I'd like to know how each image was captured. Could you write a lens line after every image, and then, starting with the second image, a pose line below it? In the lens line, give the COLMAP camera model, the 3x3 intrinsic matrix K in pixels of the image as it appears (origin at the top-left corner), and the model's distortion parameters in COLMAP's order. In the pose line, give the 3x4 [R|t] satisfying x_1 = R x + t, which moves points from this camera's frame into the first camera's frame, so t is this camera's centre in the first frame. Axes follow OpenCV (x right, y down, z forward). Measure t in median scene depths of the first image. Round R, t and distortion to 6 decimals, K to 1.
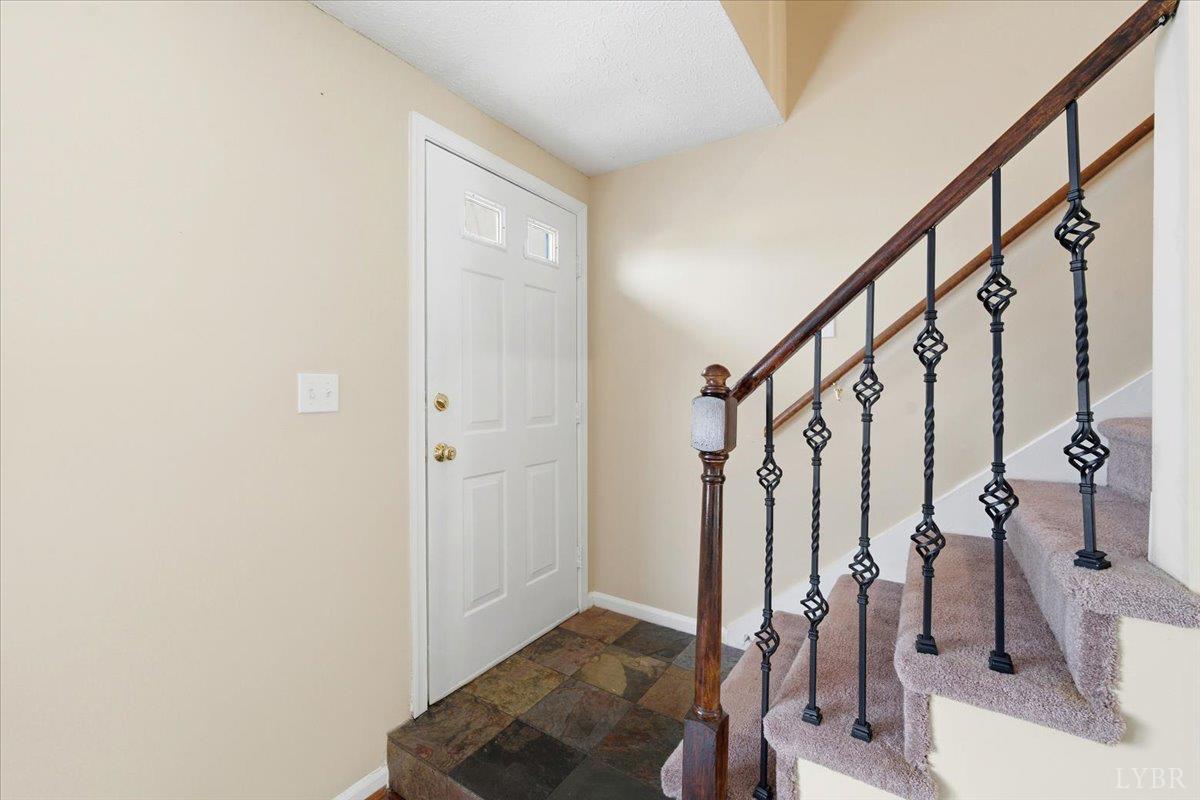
lens RADIAL K [[502.1, 0, 600.0], [0, 502.1, 400.0], [0, 0, 1]] dist [0.002164, -0.000152]
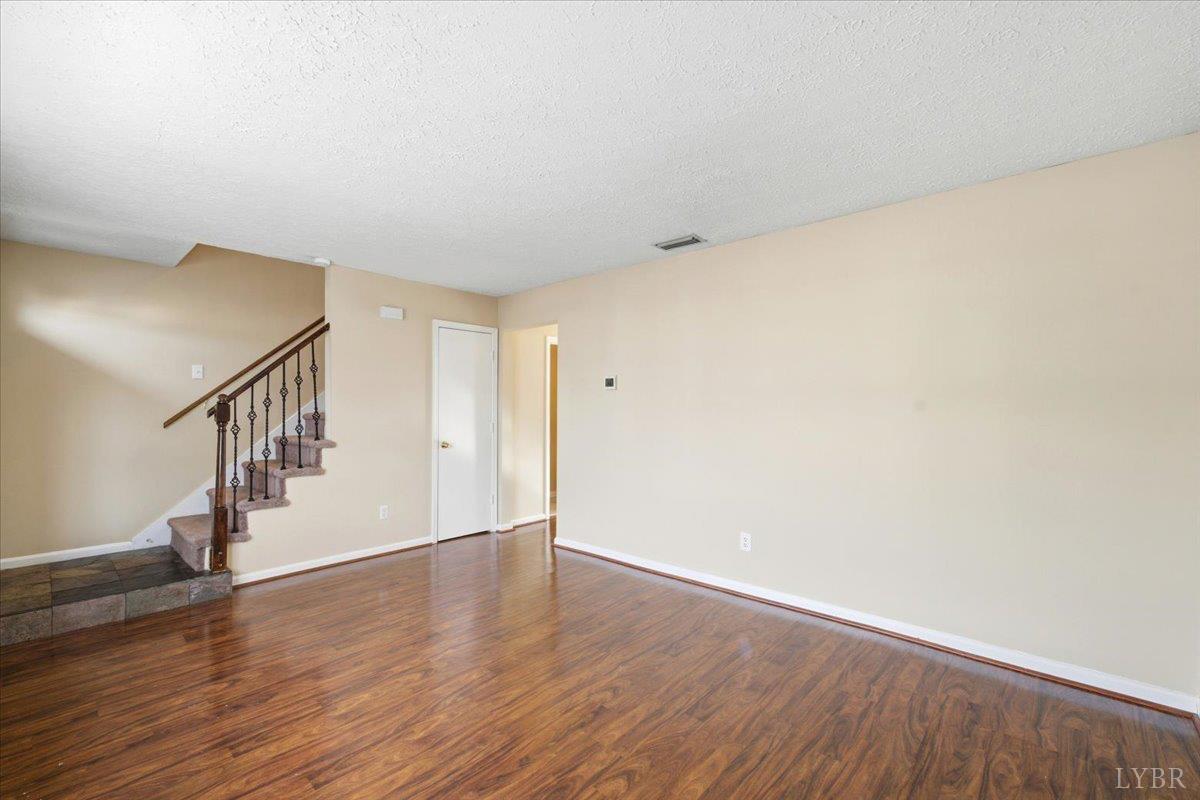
lens RADIAL K [[502.1, 0, 600.0], [0, 502.1, 400.0], [0, 0, 1]] dist [0.002164, -0.000152]
pose [[0.112146, 0.020731, 0.993476, -2.640231], [0.012689, 0.999671, -0.022292, 0.068896], [-0.993611, 0.015106, 0.111846, -1.682119]]
